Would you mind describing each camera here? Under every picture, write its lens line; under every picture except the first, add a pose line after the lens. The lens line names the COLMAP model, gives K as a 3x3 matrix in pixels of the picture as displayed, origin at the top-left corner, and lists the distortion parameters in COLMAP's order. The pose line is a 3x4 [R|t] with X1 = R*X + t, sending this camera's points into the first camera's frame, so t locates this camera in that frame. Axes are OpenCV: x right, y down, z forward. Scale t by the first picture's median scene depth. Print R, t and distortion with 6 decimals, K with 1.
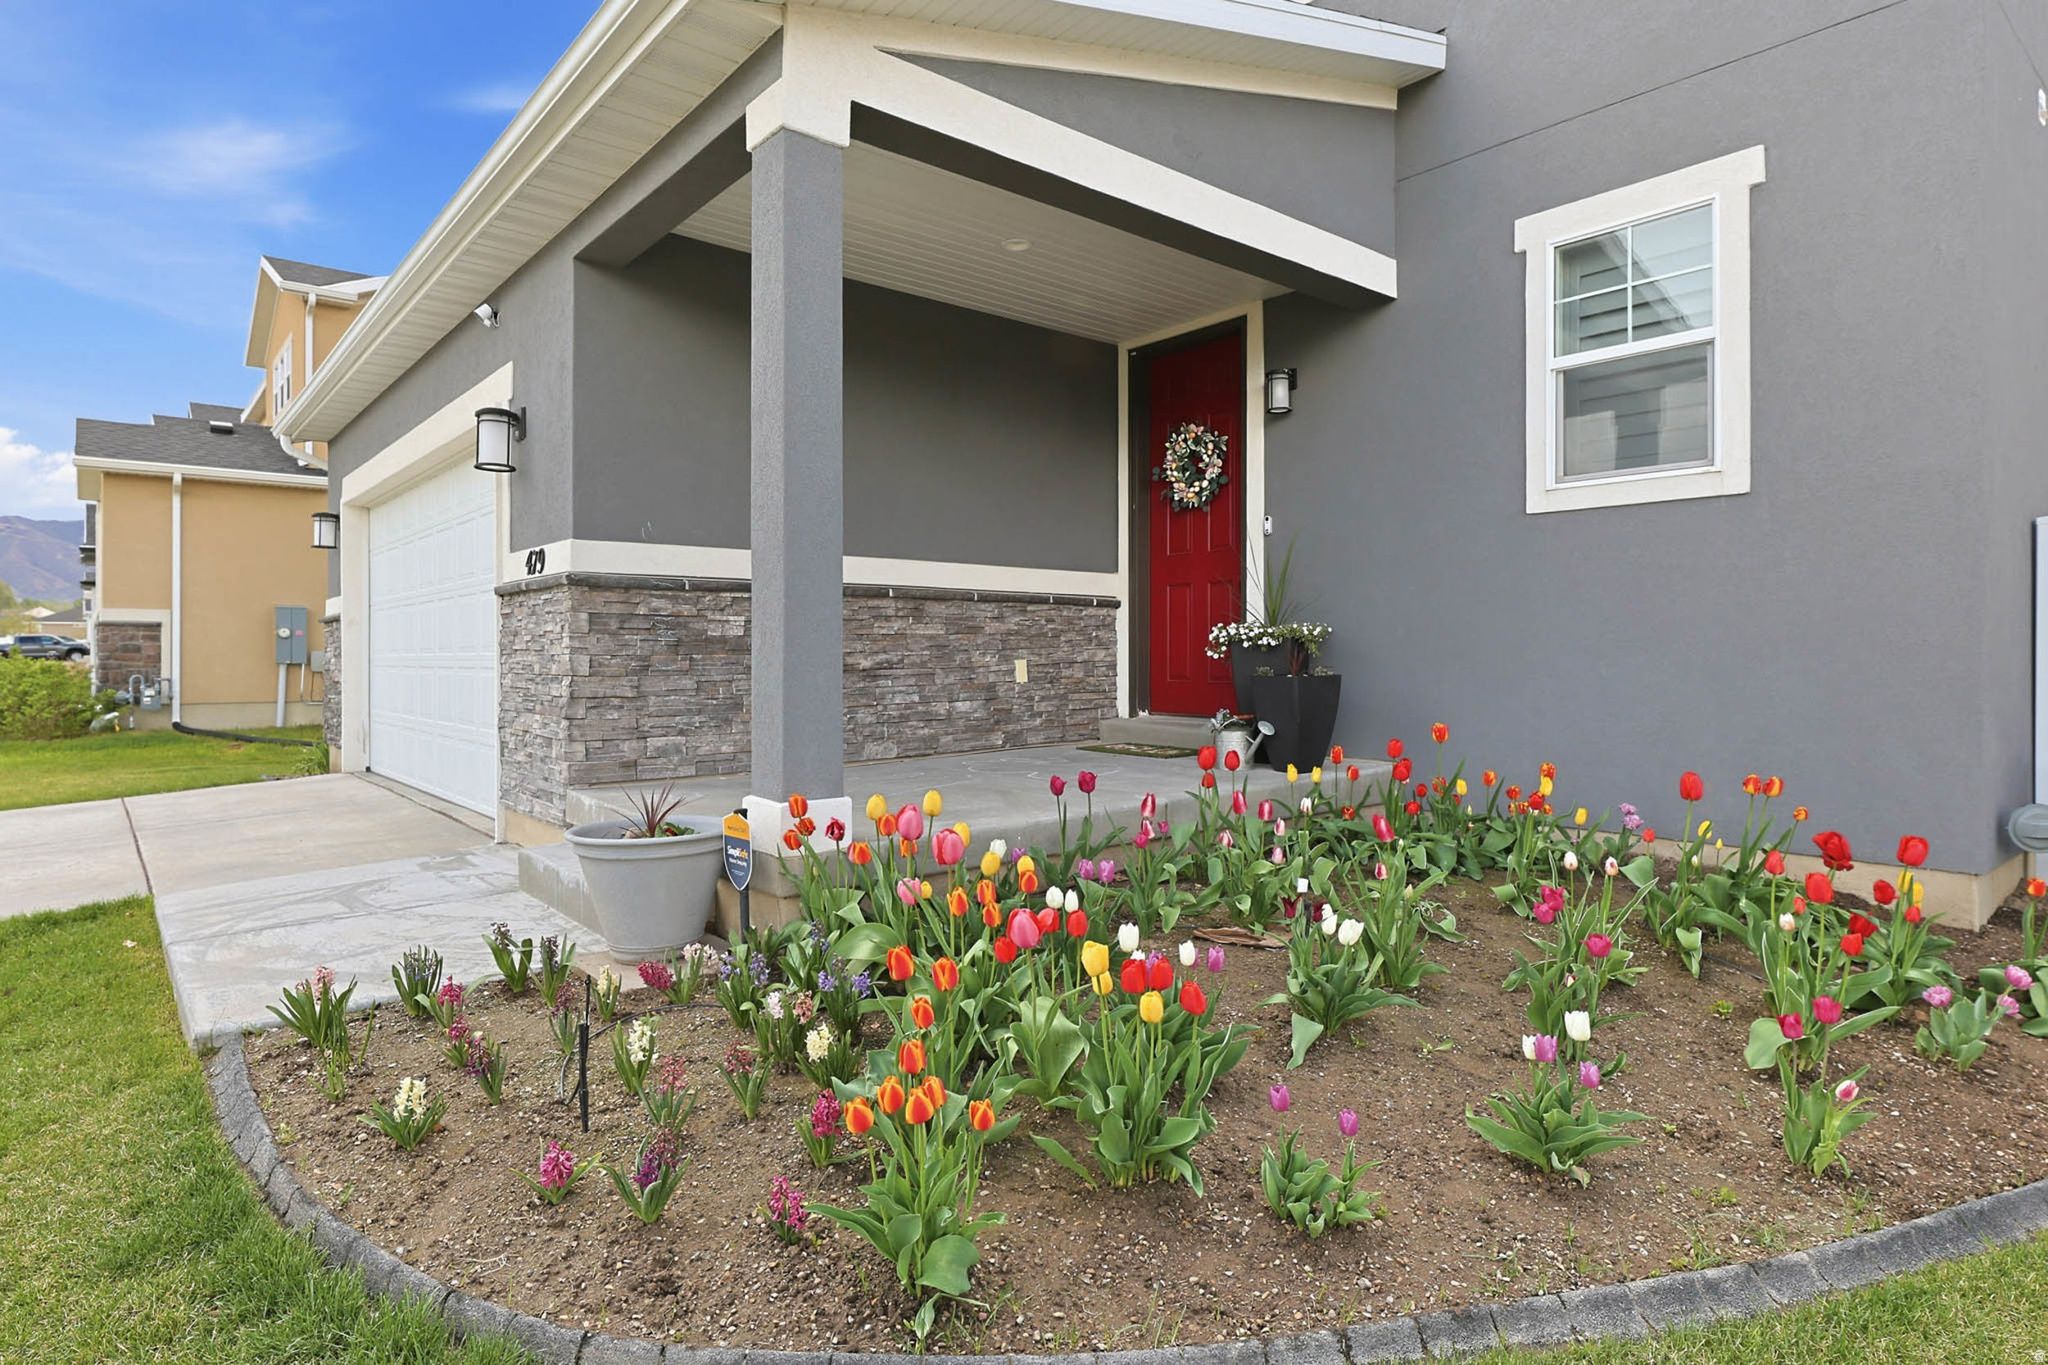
lens RADIAL K [[1087.4, 0, 1064.4], [0, 1087.4, 672.4], [0, 0, 1]] dist [-0.001058, -0.000136]
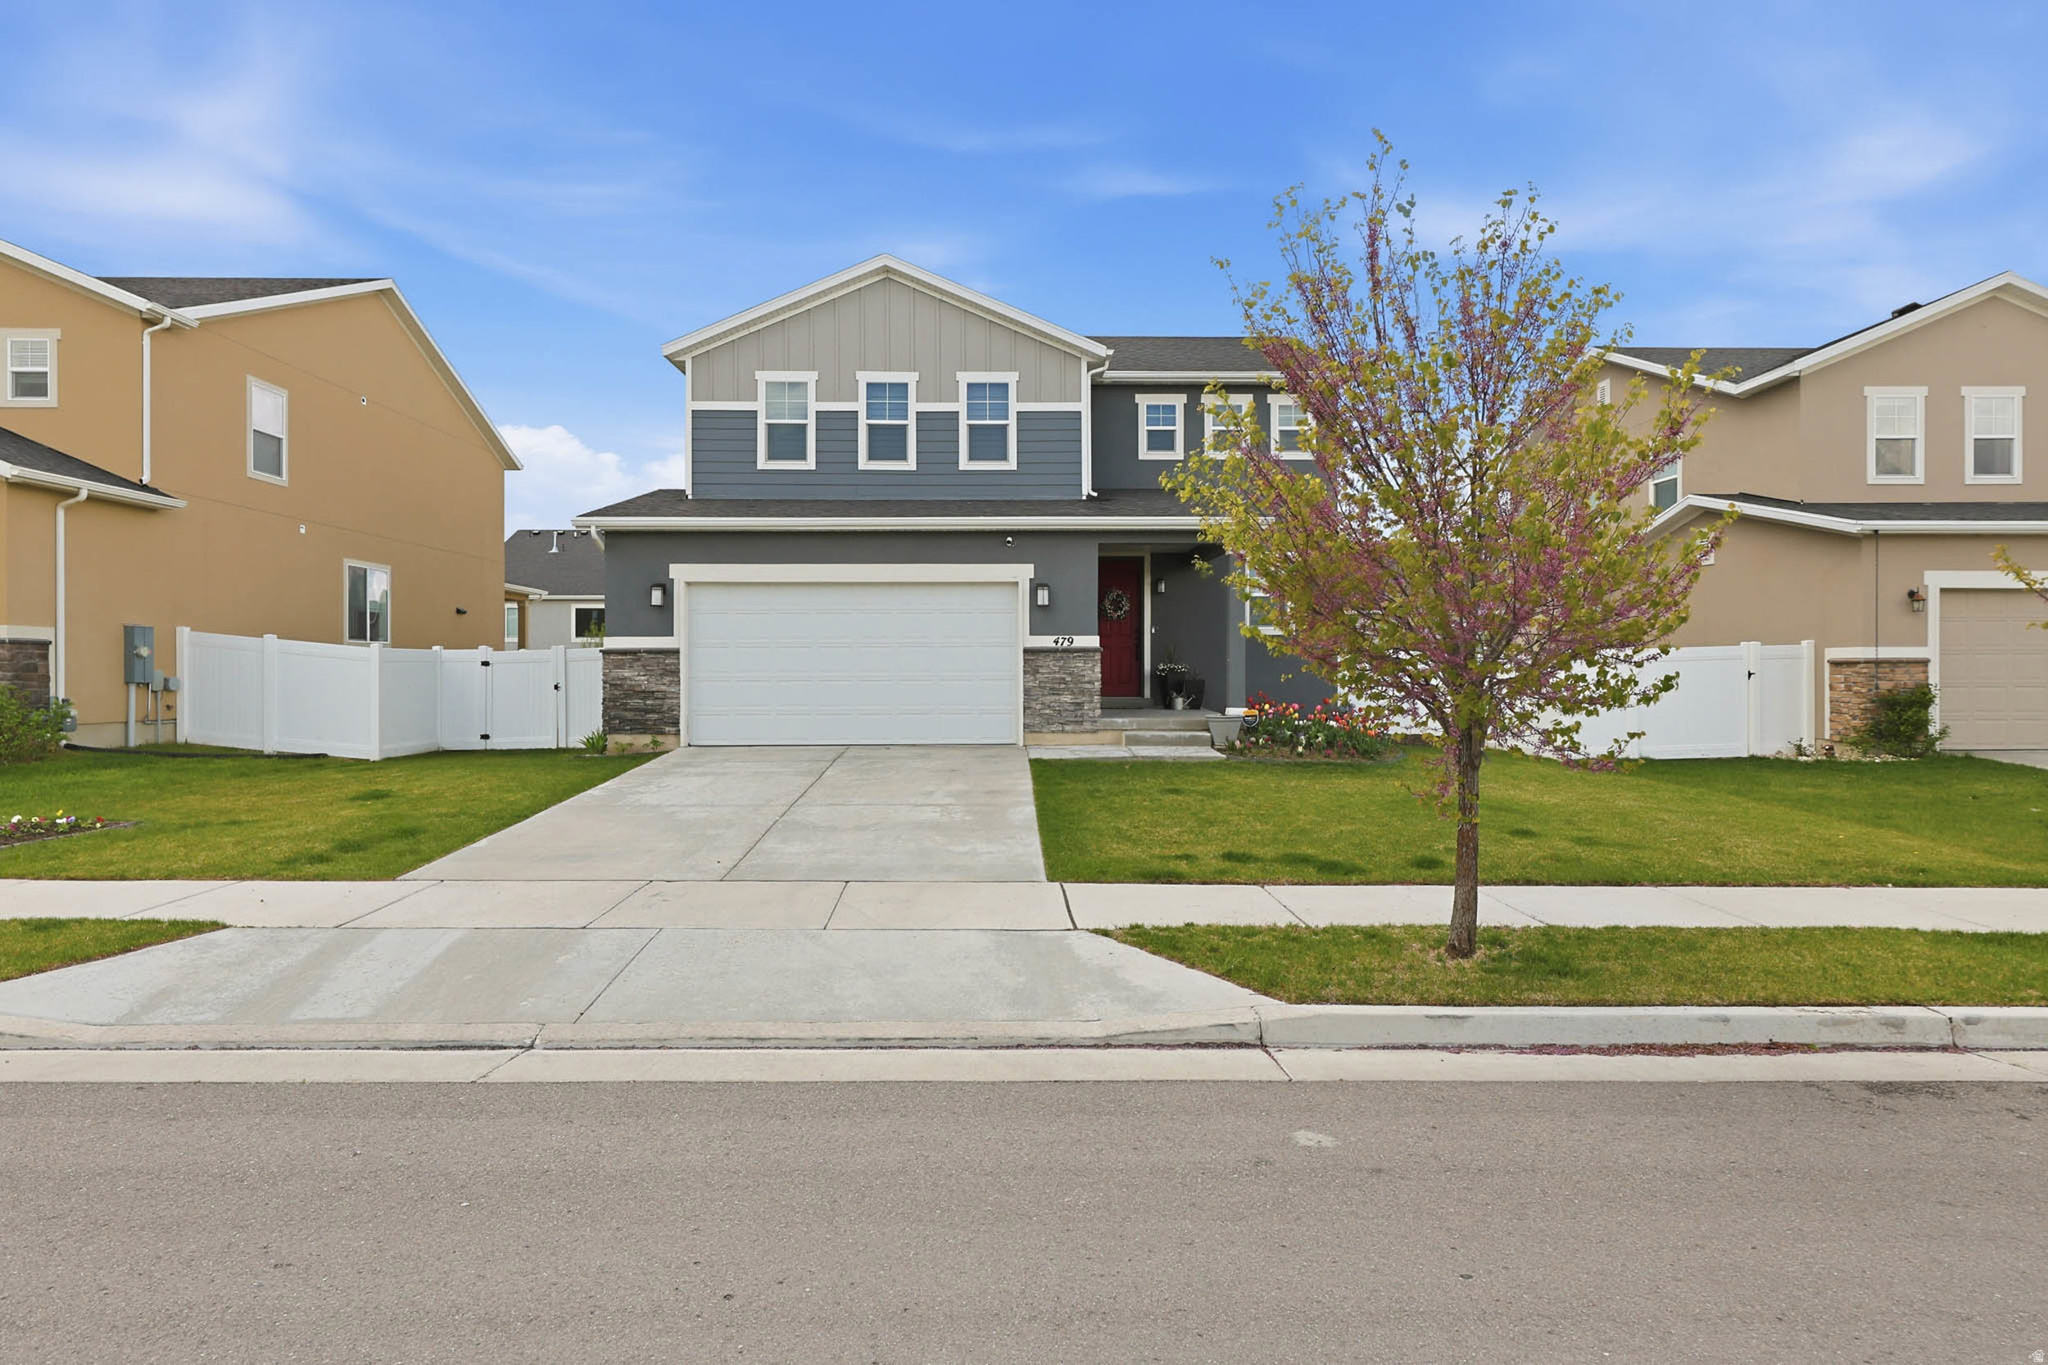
lens RADIAL K [[1142.7, 0, 1024.0], [0, 1142.7, 682.5], [0, 0, 1]] dist [-0.000502, -0.000066]
pose [[0.635650, -0.006521, 0.771950, -2.139771], [0.012109, 0.999926, -0.001524, 0.006373], [-0.771882, 0.010317, 0.635682, -0.613642]]
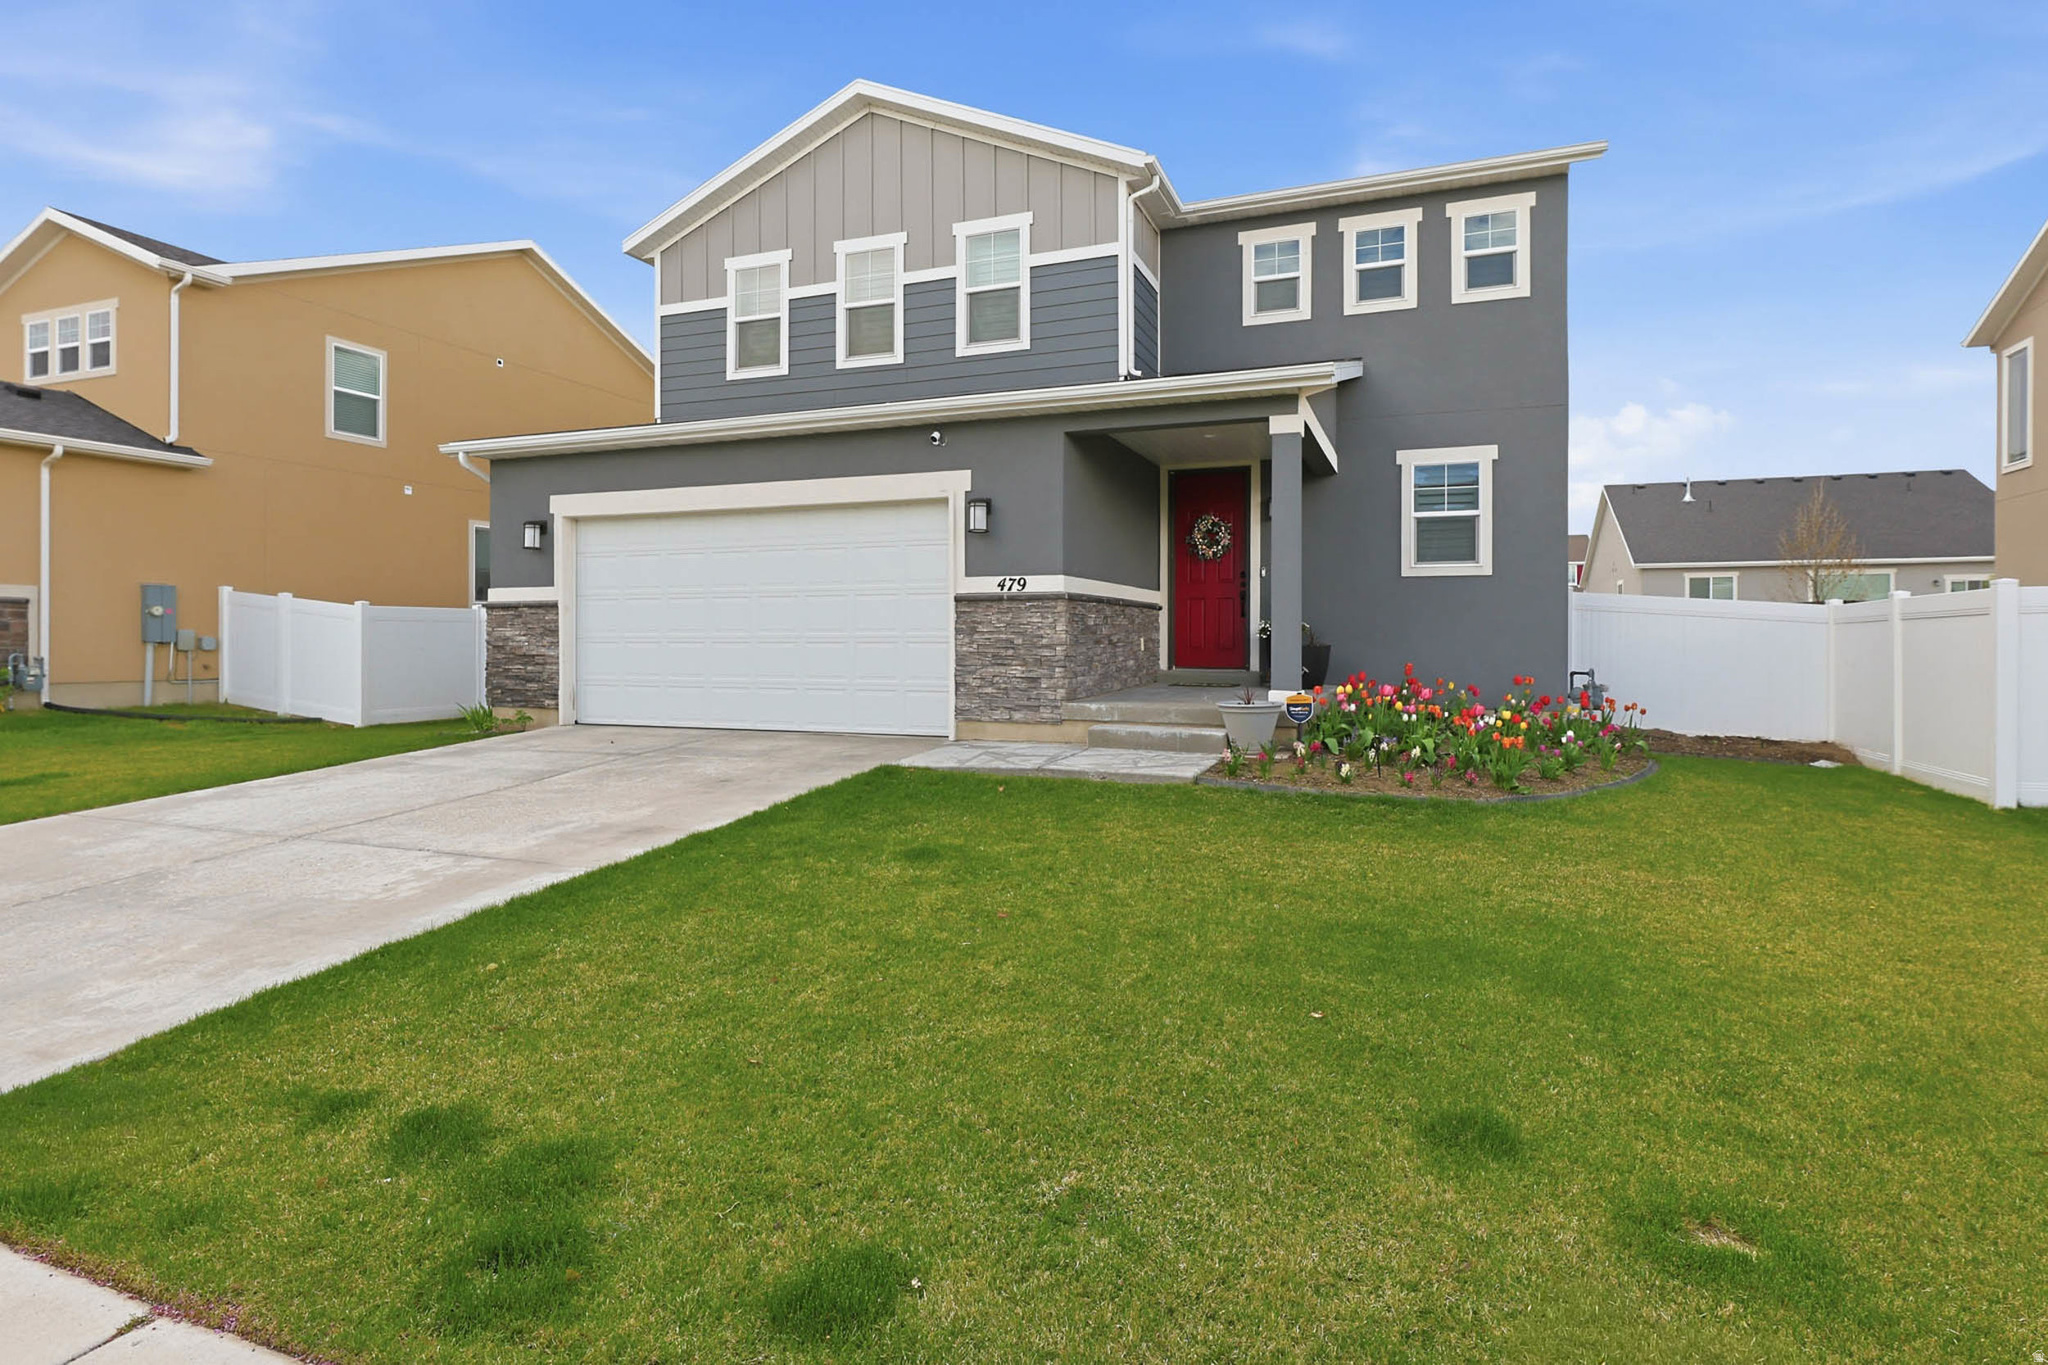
lens RADIAL K [[1055.0, 0, 1023.6], [0, 1055.0, 645.2], [0, 0, 1]] dist [0.001359, 0.000156]
pose [[0.885023, -0.000199, 0.465547, -0.984113], [0.004515, 0.999957, -0.008156, 0.013060], [-0.465525, 0.009321, 0.884986, -0.465064]]
